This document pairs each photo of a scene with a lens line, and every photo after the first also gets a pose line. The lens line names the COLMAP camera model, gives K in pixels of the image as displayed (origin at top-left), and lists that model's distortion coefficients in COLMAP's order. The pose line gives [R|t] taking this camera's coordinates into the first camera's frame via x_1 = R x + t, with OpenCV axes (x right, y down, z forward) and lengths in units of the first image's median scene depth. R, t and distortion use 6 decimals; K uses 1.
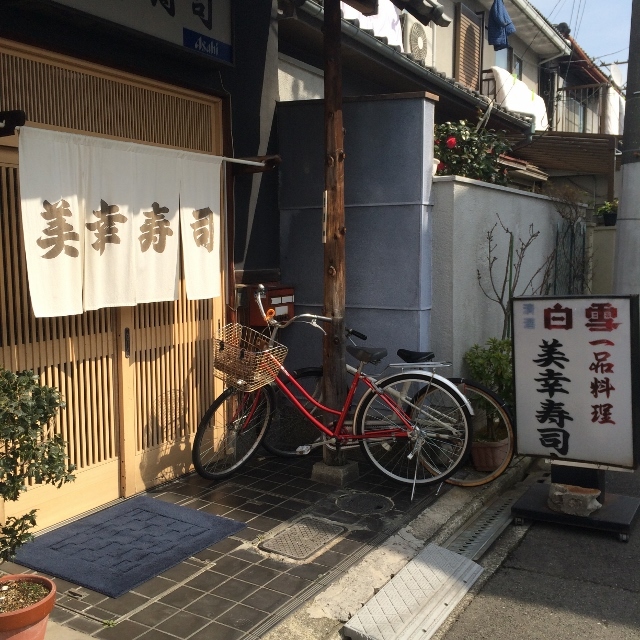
lens RADIAL K [[695.8, 0, 320.0], [0, 695.8, 320.0], [0, 0, 1]] dist [0.013953, 0.005149]
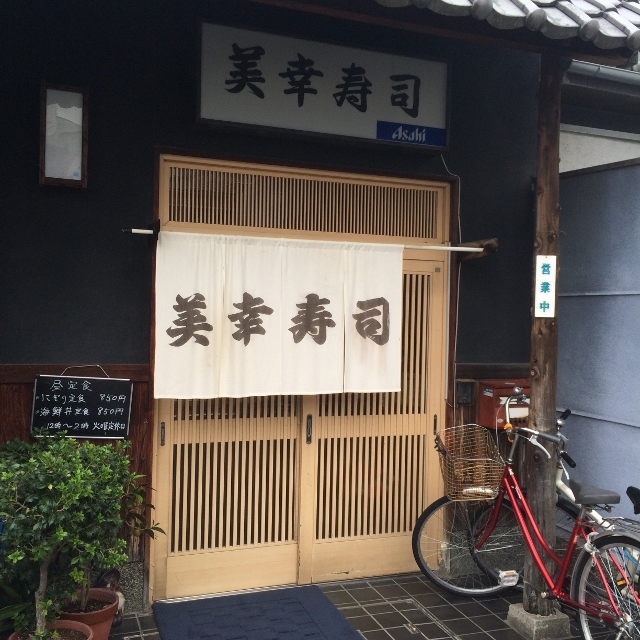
lens RADIAL K [[695.8, 0, 320.0], [0, 695.8, 320.0], [0, 0, 1]] dist [0.013953, 0.005149]
pose [[0.793051, 0.033763, -0.608218, 0.328638], [-0.097060, 0.992711, -0.071448, -0.050943], [0.601373, 0.115696, 0.790548, 0.177546]]
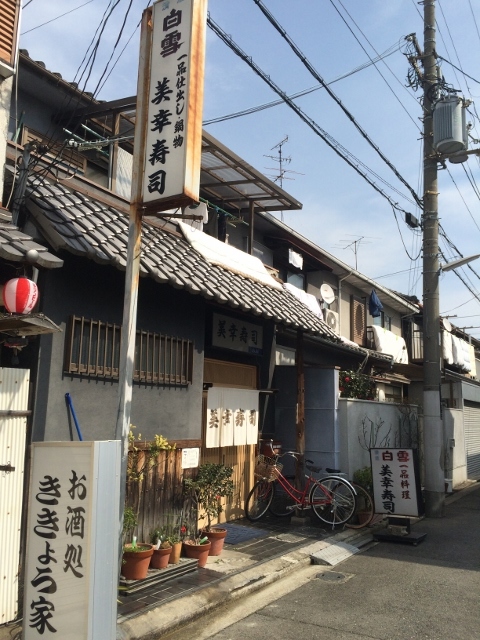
lens RADIAL K [[514.5, 0, 240.0], [0, 514.5, 320.0], [0, 0, 1]] dist [0.013575, 0.002166]
pose [[0.998834, 0.021872, -0.043032, -0.133565], [-0.033169, 0.958656, -0.282628, 0.068210], [0.035071, 0.283726, 0.958264, -0.970636]]
